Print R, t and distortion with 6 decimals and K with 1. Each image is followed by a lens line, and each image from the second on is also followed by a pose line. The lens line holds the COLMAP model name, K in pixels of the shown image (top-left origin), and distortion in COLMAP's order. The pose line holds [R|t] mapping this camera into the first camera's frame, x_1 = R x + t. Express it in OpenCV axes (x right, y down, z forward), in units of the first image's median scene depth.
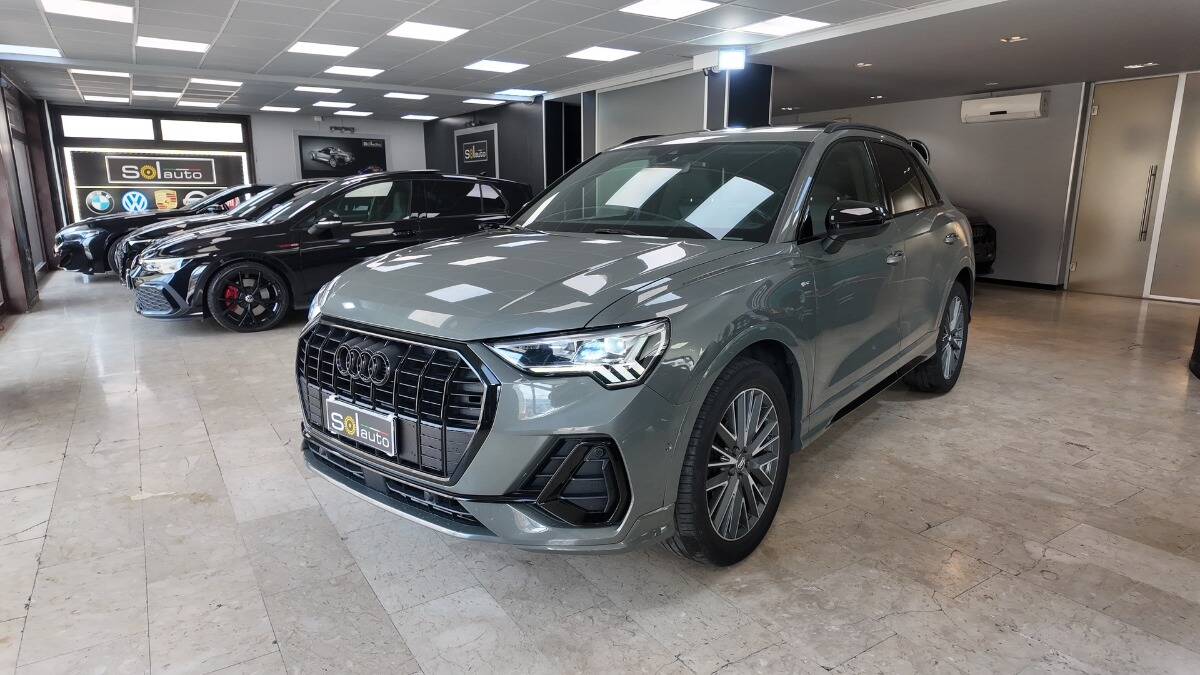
lens RADIAL K [[689.5, 0, 606.7], [0, 689.5, 339.2], [0, 0, 1]] dist [0.028384, -0.025204]
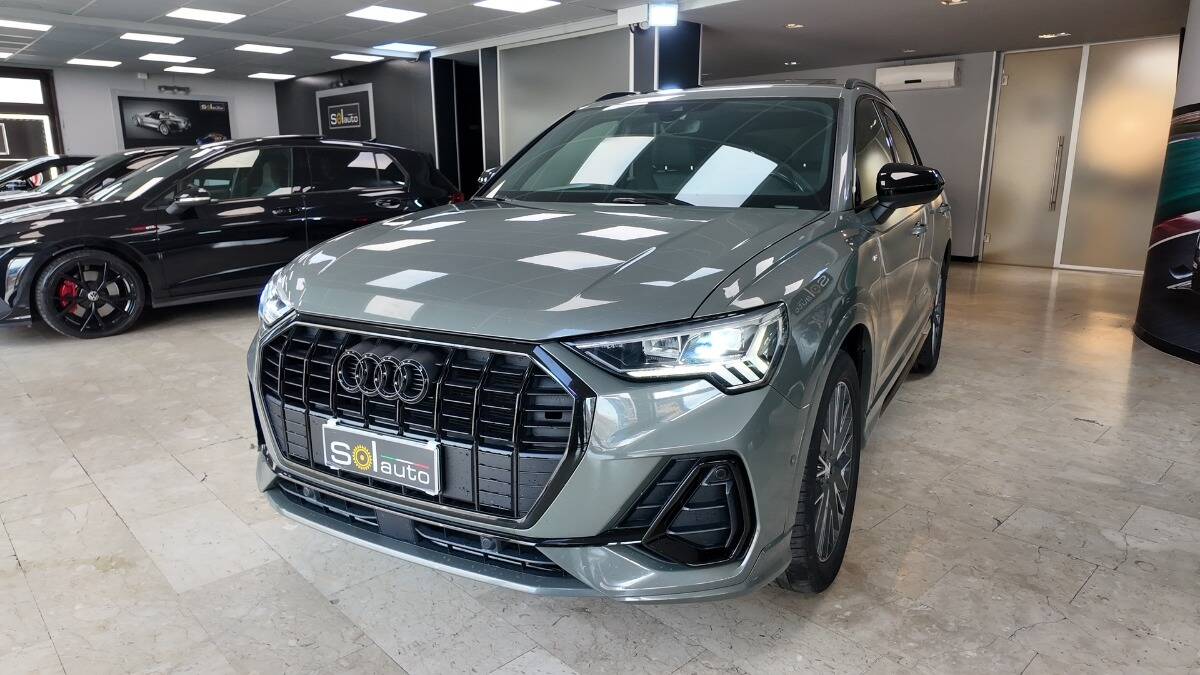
lens RADIAL K [[748.5, 0, 604.4], [0, 748.5, 335.4], [0, 0, 1]] dist [0.000960, 0.002850]
pose [[0.984445, -0.040531, 0.170956, -0.152060], [0.038393, 0.999138, 0.015795, -0.007543], [-0.171449, -0.008986, 0.985152, 0.091328]]
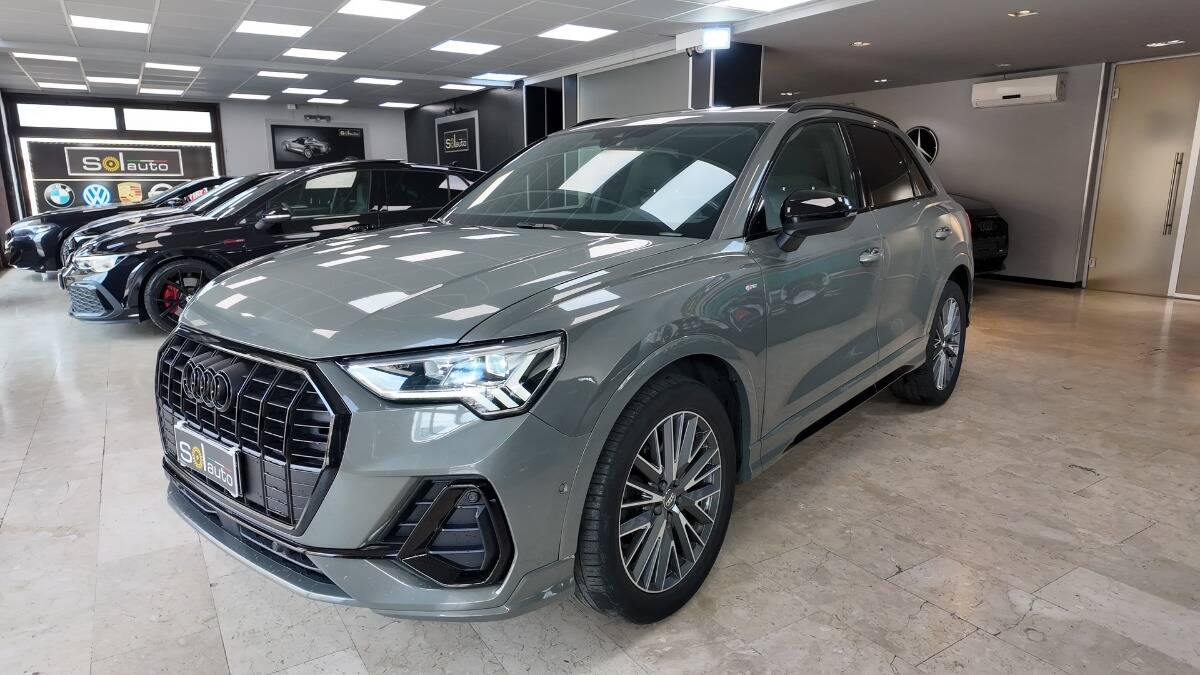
lens RADIAL K [[716.1, 0, 605.3], [0, 716.1, 339.1], [0, 0, 1]] dist [0.027189, -0.023813]
pose [[0.999946, -0.000321, -0.010382, 0.082956], [0.000348, 0.999997, 0.002609, -0.013207], [0.010381, -0.002612, 0.999943, 0.081036]]
